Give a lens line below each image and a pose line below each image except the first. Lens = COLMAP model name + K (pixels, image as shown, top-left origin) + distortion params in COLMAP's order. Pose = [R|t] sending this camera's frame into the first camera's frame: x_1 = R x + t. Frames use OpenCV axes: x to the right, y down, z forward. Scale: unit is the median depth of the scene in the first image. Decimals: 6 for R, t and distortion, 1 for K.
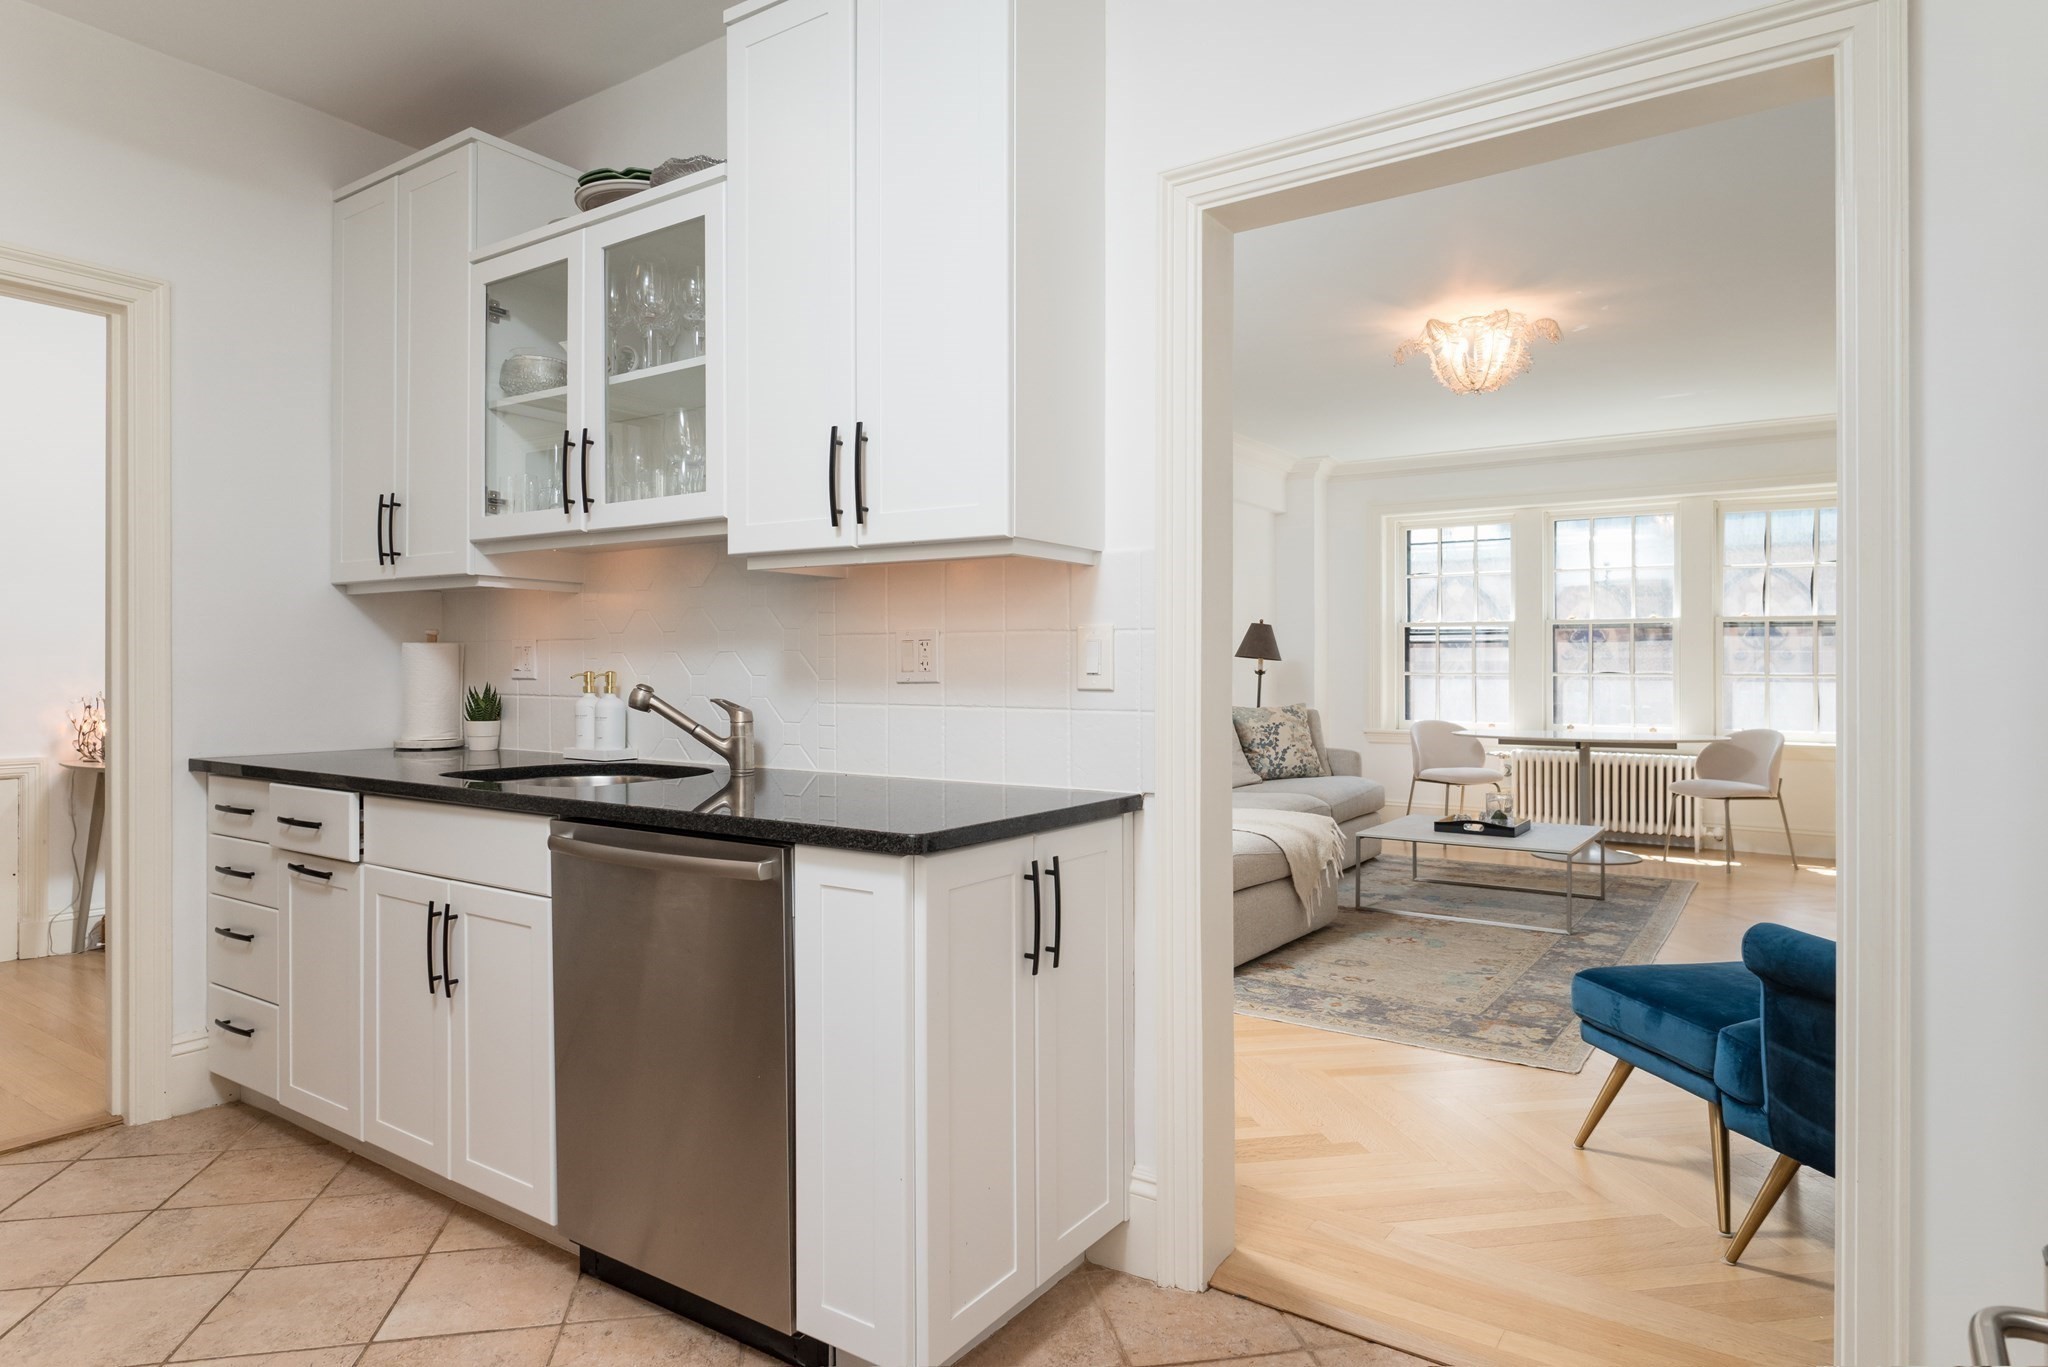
lens RADIAL K [[1200.5, 0, 1040.6], [0, 1200.5, 663.2], [0, 0, 1]] dist [0.026847, -0.003384]
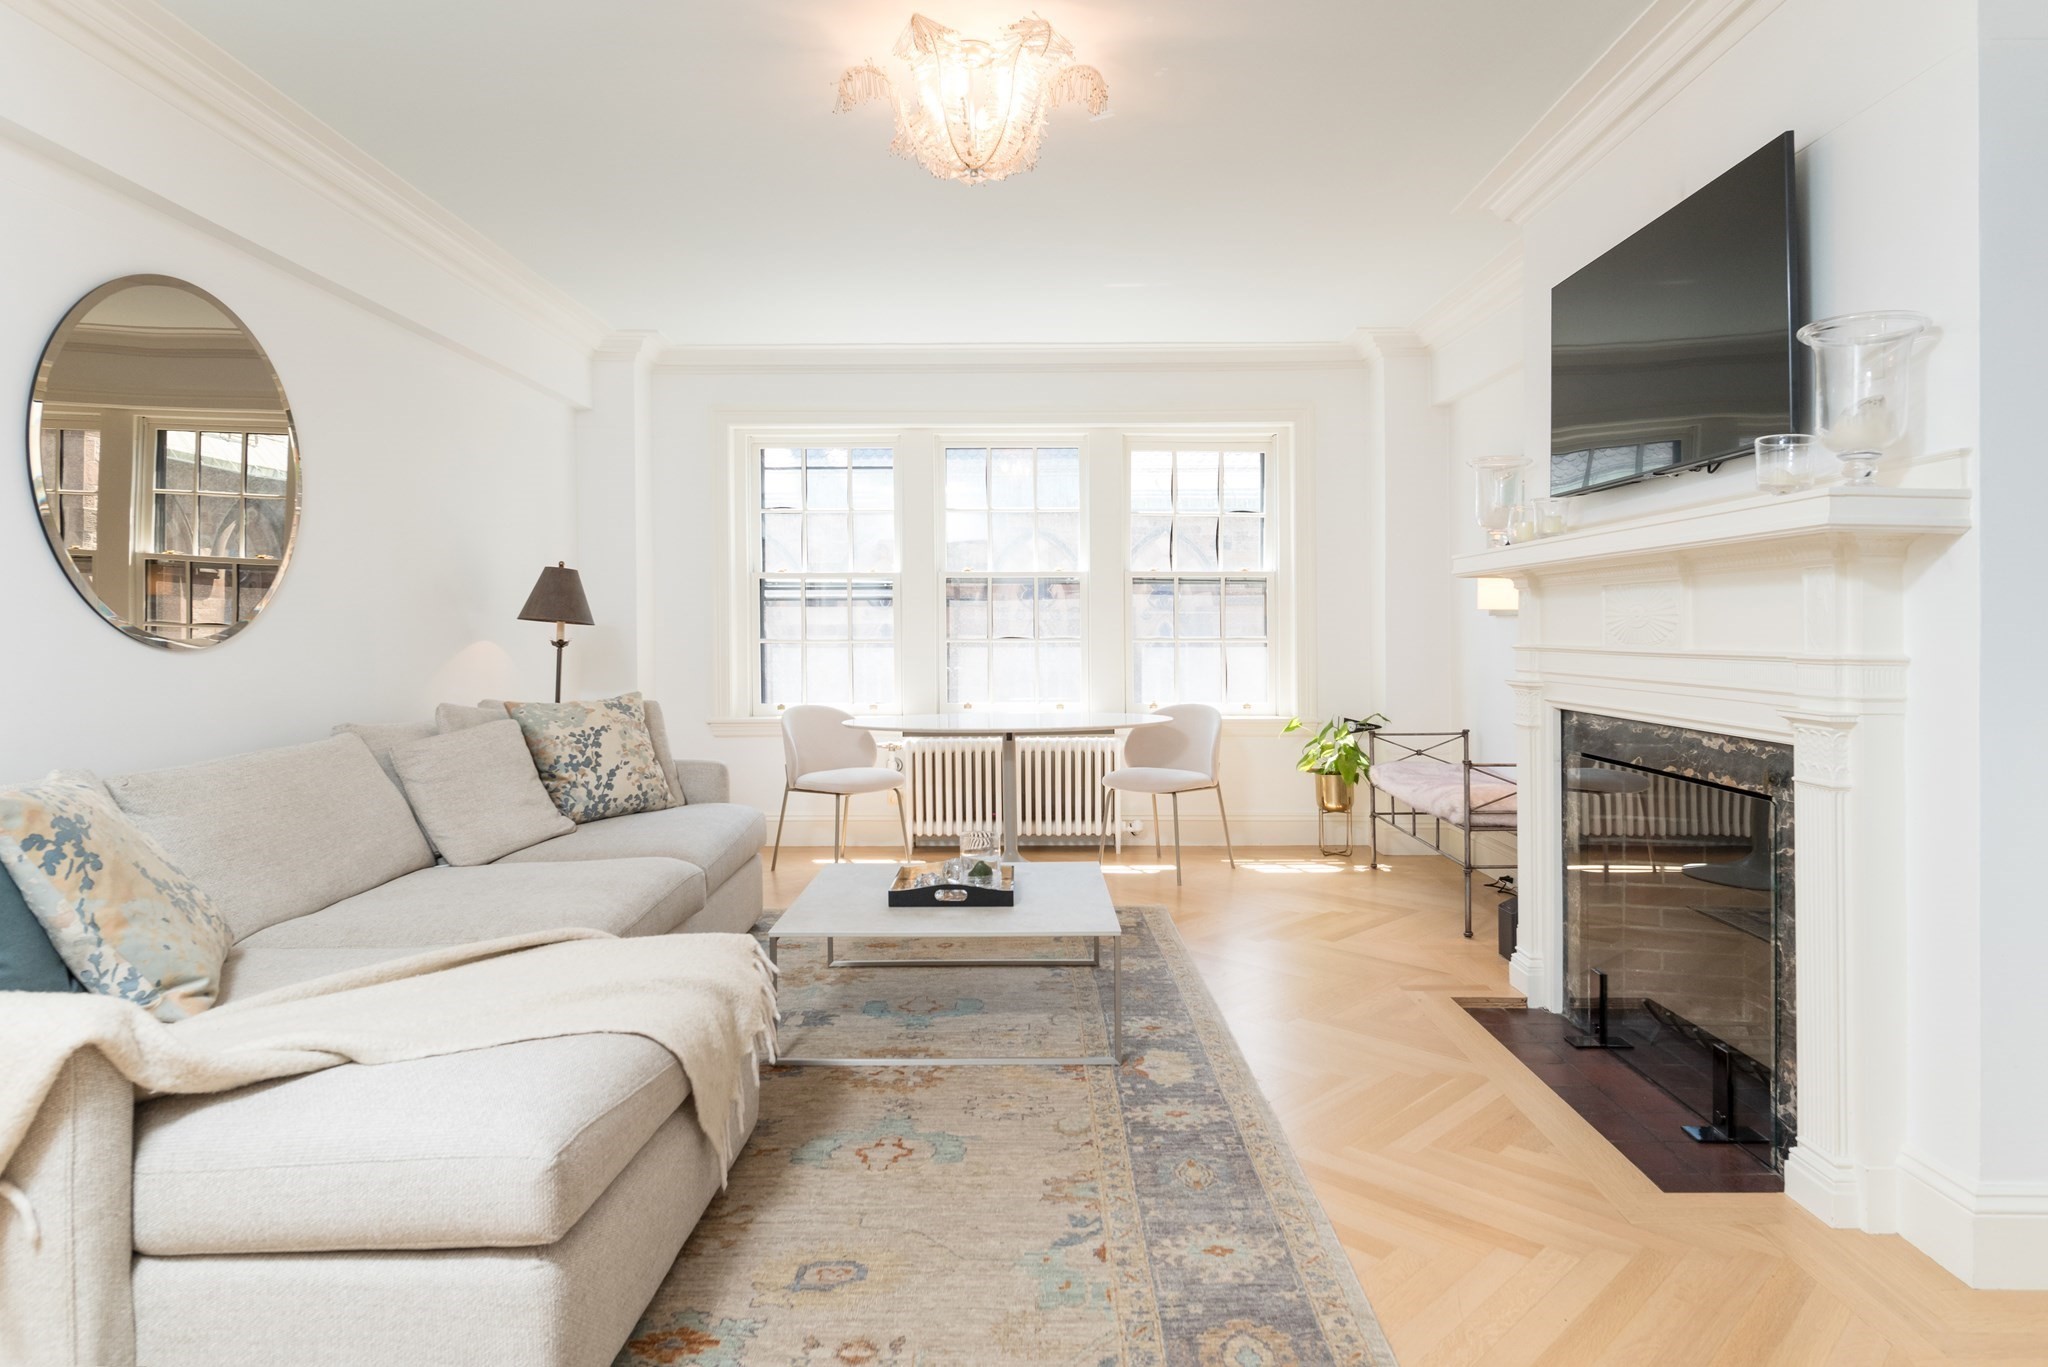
lens RADIAL K [[1200.5, 0, 1044.3], [0, 1200.5, 632.9], [0, 0, 1]] dist [0.026847, -0.003384]
pose [[0.829107, -0.008741, 0.559021, 0.038915], [0.002883, 0.999931, 0.011360, -0.005071], [-0.559082, -0.007807, 0.829076, 0.338813]]
